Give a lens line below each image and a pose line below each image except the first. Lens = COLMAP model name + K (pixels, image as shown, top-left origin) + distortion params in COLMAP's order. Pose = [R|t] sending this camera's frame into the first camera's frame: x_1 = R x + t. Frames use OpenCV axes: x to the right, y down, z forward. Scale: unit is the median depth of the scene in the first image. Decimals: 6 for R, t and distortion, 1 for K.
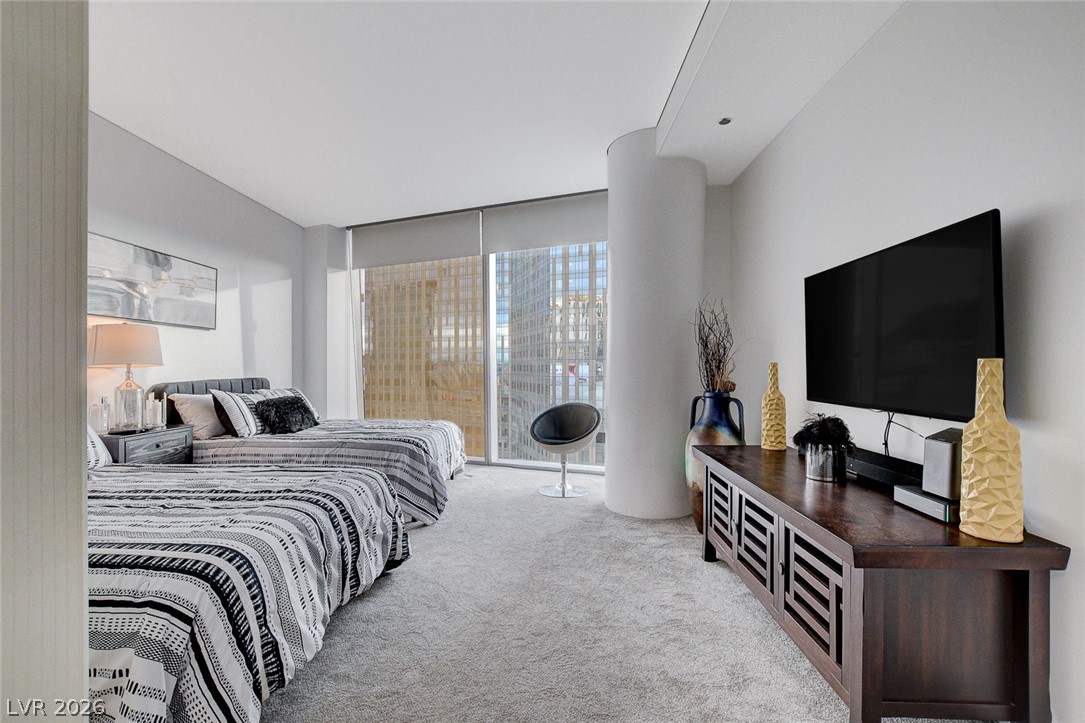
lens RADIAL K [[479.4, 0, 539.3], [0, 479.4, 365.6], [0, 0, 1]] dist [-0.023718, 0.003927]
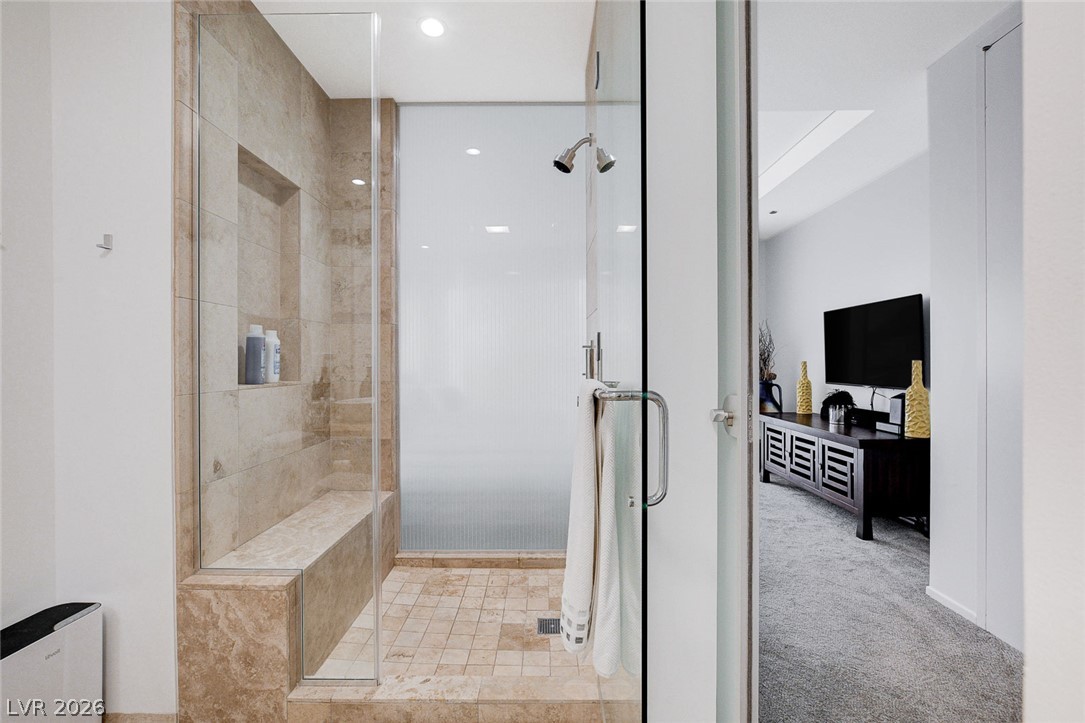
lens RADIAL K [[479.4, 0, 538.6], [0, 479.4, 358.4], [0, 0, 1]] dist [-0.023718, 0.003927]
pose [[0.999657, 0.002067, 0.026103, -0.430482], [-0.001850, 0.999964, -0.008325, -0.001183], [-0.026120, 0.008274, 0.999625, -0.571662]]
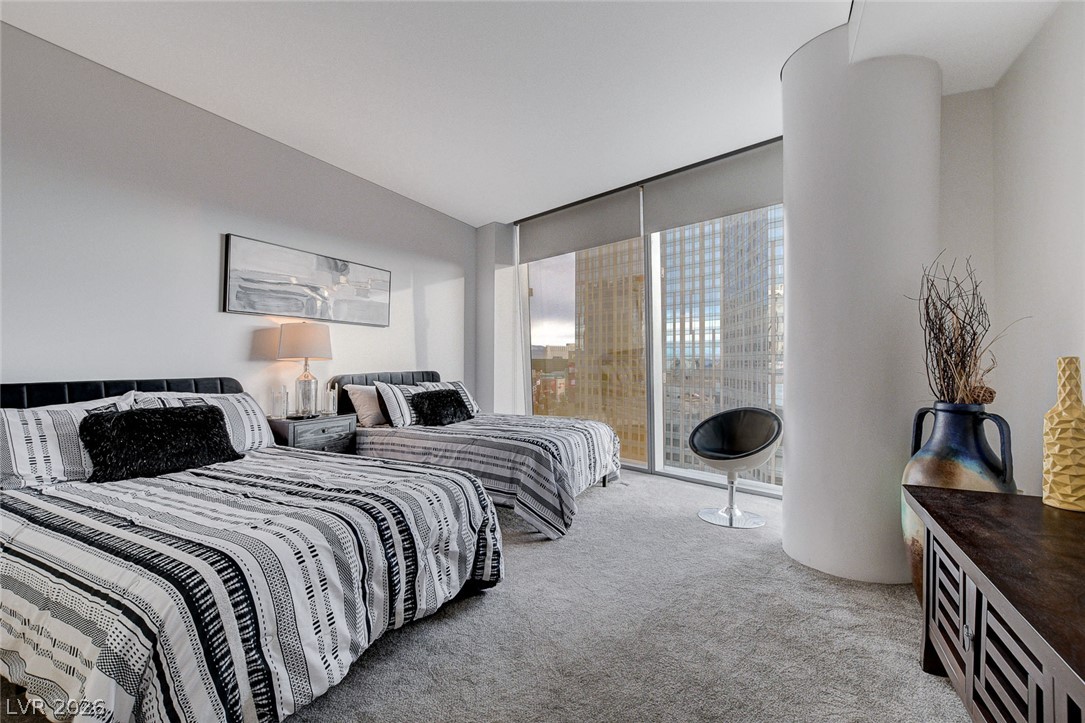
lens RADIAL K [[479.4, 0, 539.8], [0, 479.4, 355.0], [0, 0, 1]] dist [-0.023718, 0.003927]
pose [[0.906671, -0.000888, -0.421838, 0.136664], [-0.004199, 0.999929, -0.011131, 0.000519], [0.421818, 0.011863, 0.906603, 0.199088]]
